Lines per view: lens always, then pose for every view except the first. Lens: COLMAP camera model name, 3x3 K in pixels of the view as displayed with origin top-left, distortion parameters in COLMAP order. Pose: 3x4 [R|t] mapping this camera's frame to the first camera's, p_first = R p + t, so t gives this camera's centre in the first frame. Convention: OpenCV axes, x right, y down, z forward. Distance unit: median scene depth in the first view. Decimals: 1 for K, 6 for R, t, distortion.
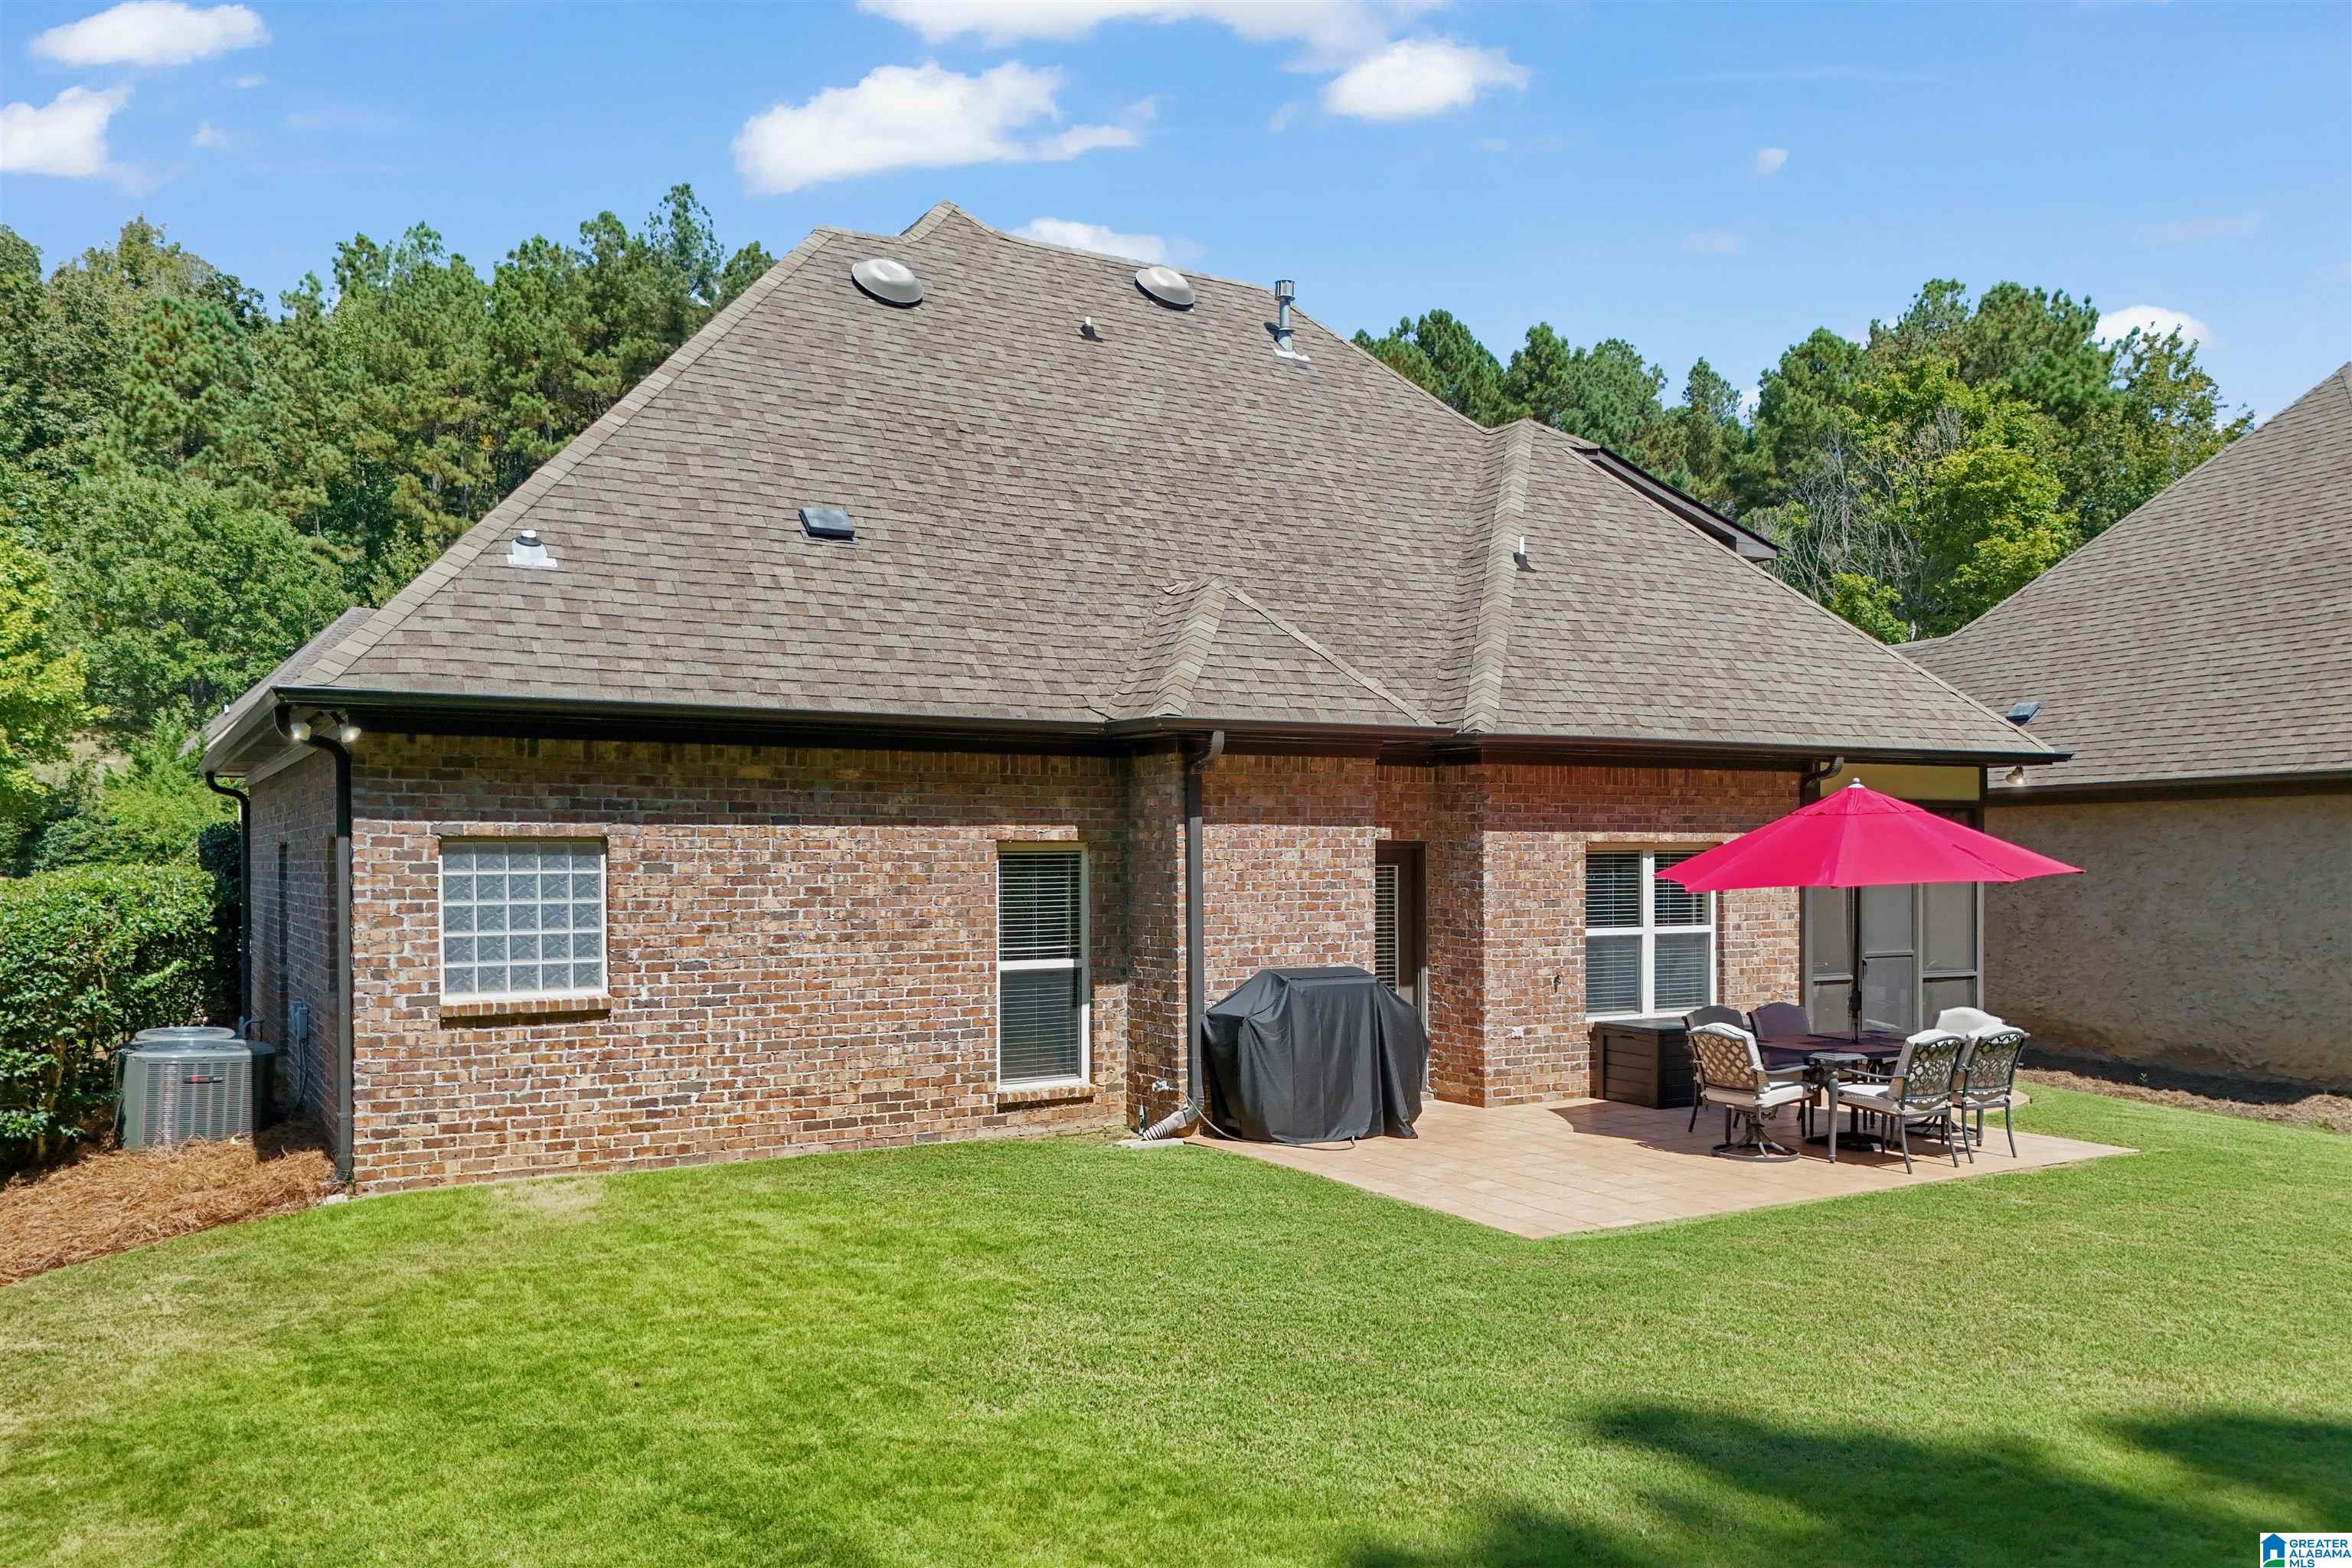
lens RADIAL K [[1823.6, 0, 1170.7], [0, 1823.6, 856.5], [0, 0, 1]] dist [0.229033, -0.611537]
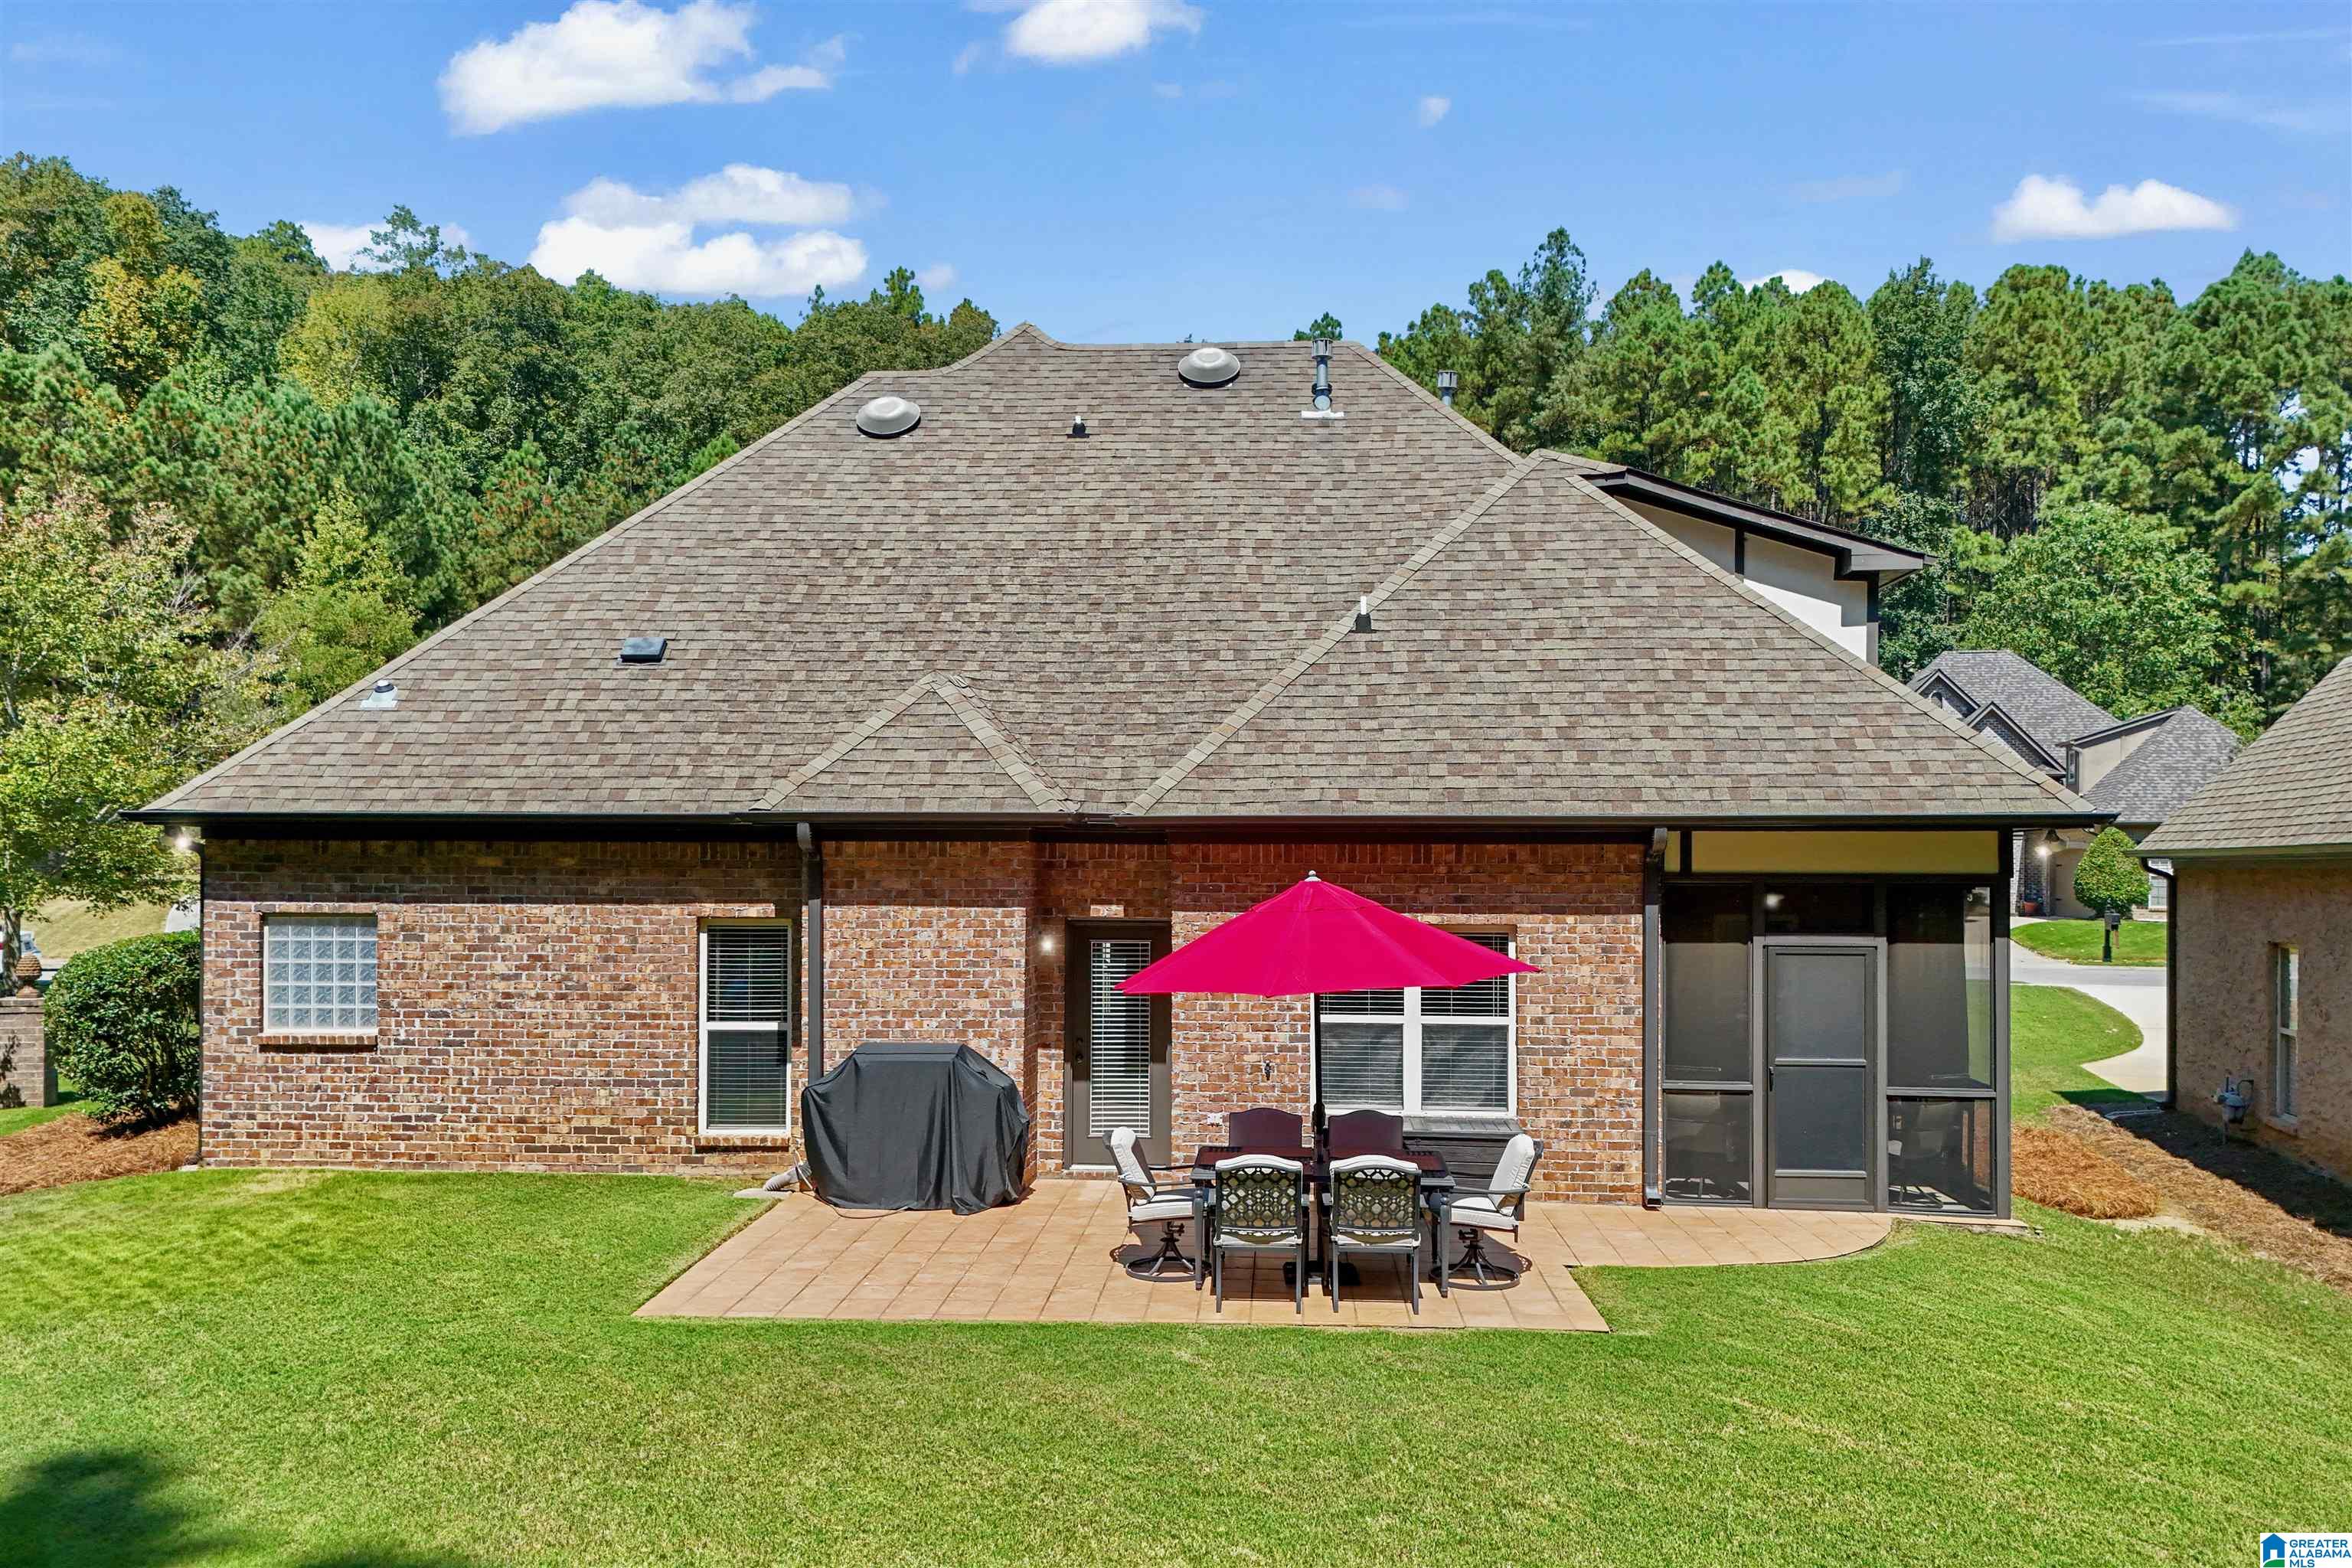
lens RADIAL K [[1818.3, 0, 1174.9], [0, 1818.3, 846.3], [0, 0, 1]] dist [0.082210, -0.085087]
pose [[0.822119, 0.000935, -0.569315, 0.838700], [-0.006743, 0.999944, -0.008095, -0.047667], [0.569276, 0.010494, 0.822079, 0.230724]]
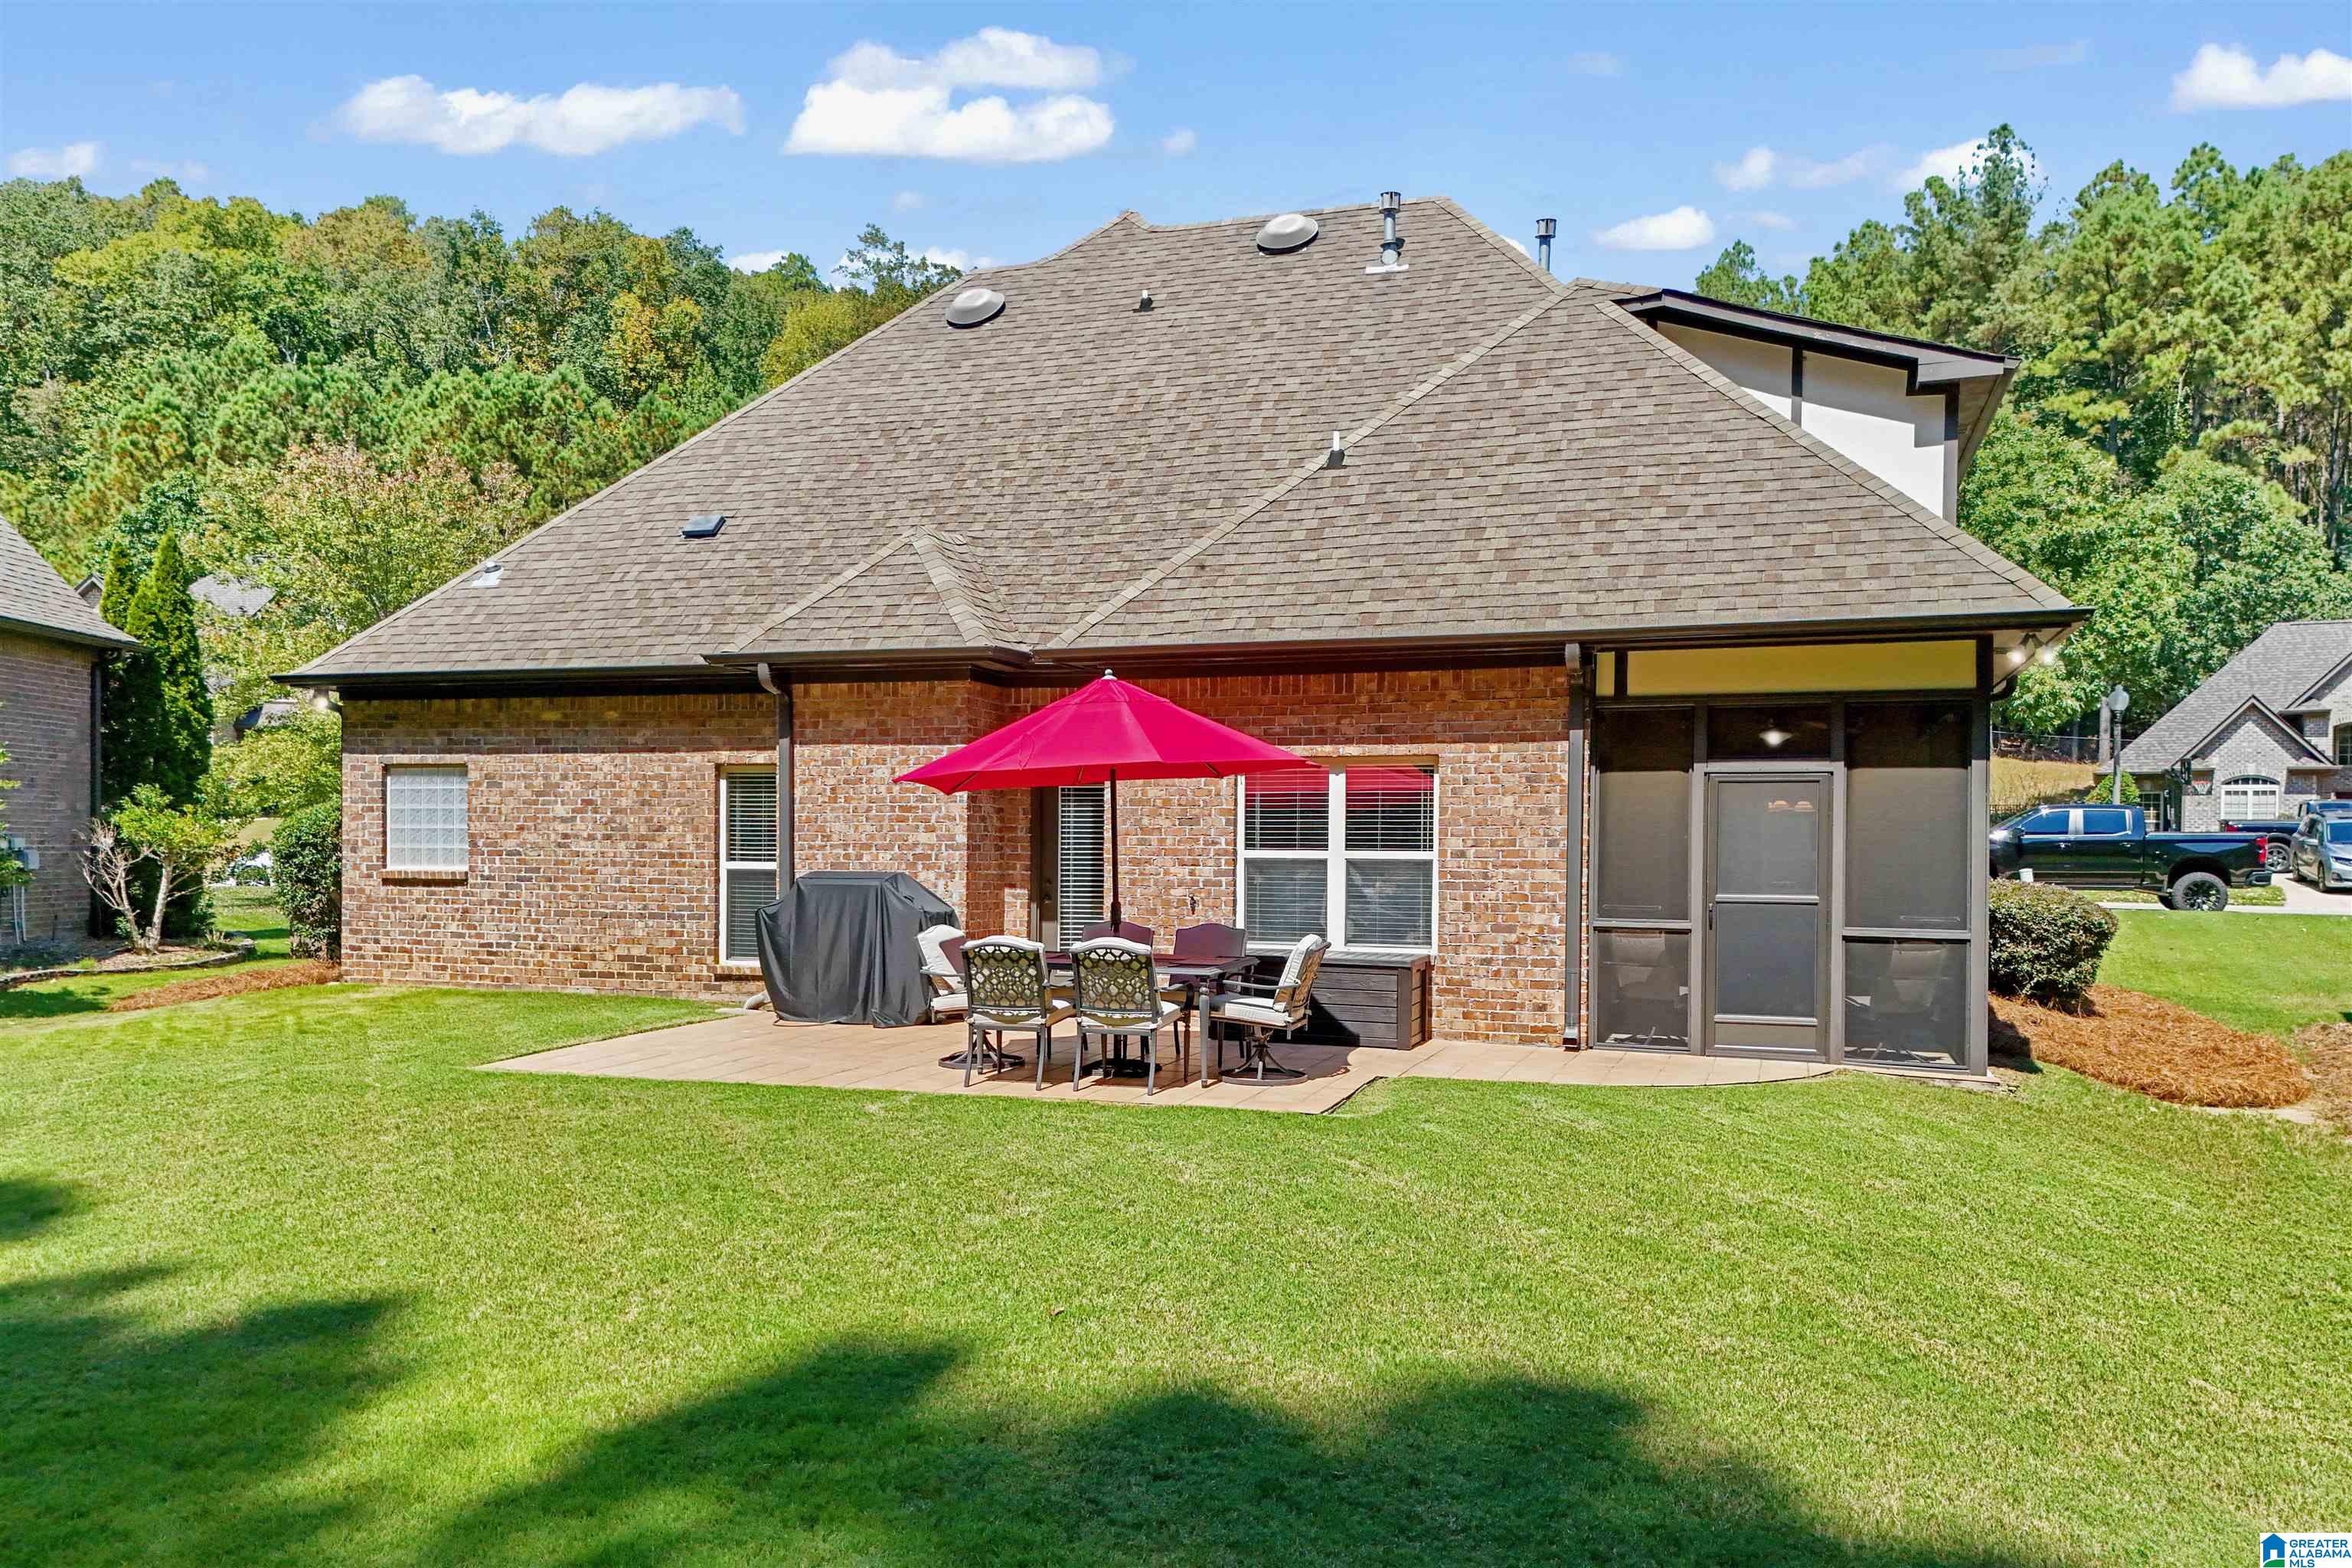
lens RADIAL K [[1803.4, 0, 1169.2], [0, 1803.4, 865.2], [0, 0, 1]] dist [0.082771, -0.085367]
pose [[0.636788, 0.015583, -0.770881, 1.094425], [-0.011157, 0.999877, 0.010996, 0.045008], [0.770958, 0.001599, 0.636884, 0.467772]]
